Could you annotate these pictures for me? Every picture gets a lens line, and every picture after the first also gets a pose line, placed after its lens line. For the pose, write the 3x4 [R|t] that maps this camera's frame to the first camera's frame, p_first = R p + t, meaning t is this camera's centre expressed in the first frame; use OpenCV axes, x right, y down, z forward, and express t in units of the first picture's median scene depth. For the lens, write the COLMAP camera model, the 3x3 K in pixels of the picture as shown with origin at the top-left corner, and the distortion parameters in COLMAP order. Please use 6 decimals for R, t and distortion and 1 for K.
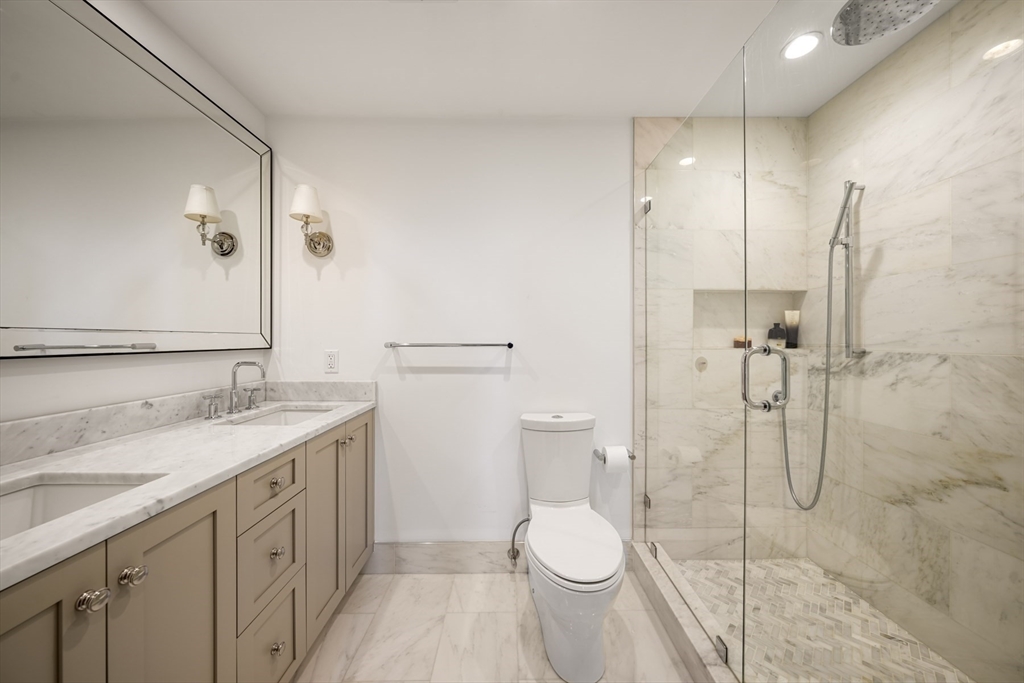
lens RADIAL K [[349.6, 0, 510.1], [0, 349.6, 343.3], [0, 0, 1]] dist [-0.006530, 0.000058]
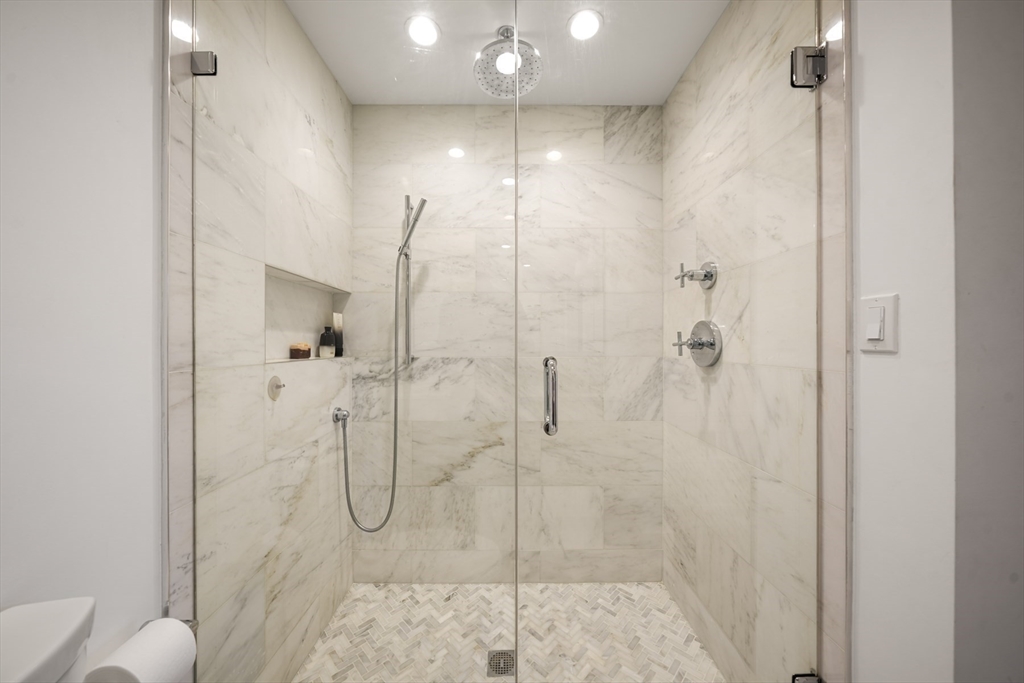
lens RADIAL K [[349.6, 0, 510.1], [0, 349.6, 343.3], [0, 0, 1]] dist [-0.006530, 0.000058]
pose [[-0.011283, -0.000784, 0.999936, -0.077465], [0.006544, 0.999978, 0.000858, -0.018114], [-0.999915, 0.006553, -0.011278, 0.638720]]
